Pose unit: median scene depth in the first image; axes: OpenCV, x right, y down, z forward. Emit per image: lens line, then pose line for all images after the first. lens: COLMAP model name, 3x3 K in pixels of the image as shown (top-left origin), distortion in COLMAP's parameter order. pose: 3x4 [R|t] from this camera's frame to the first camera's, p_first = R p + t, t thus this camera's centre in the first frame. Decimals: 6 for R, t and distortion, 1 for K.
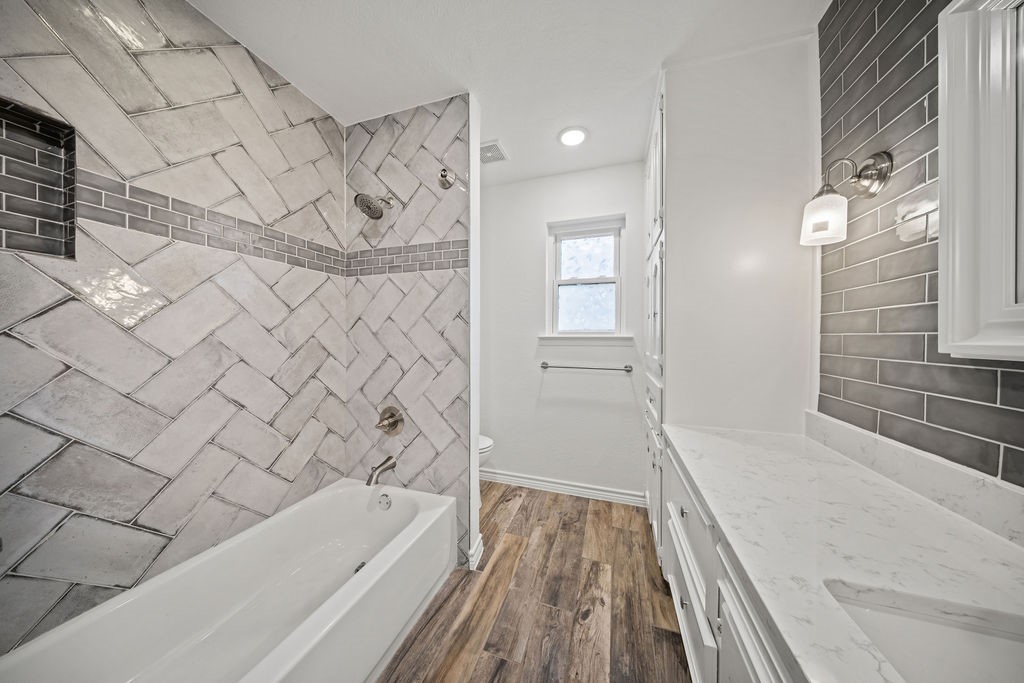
lens RADIAL K [[299.8, 0, 513.3], [0, 299.8, 338.6], [0, 0, 1]] dist [0.001362, -0.000477]
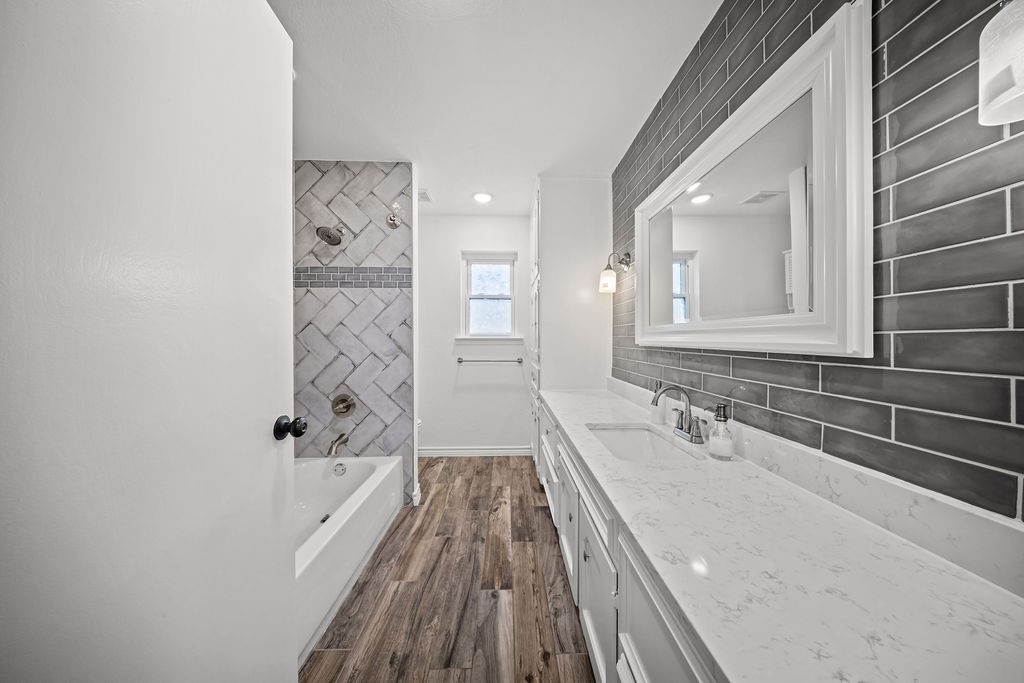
lens RADIAL K [[299.8, 0, 512.6], [0, 299.8, 339.6], [0, 0, 1]] dist [0.001362, -0.000477]
pose [[0.941778, -0.003413, 0.336217, -0.174178], [0.004441, 0.999988, -0.002287, 0.005335], [-0.336205, 0.003647, 0.941782, -0.451203]]
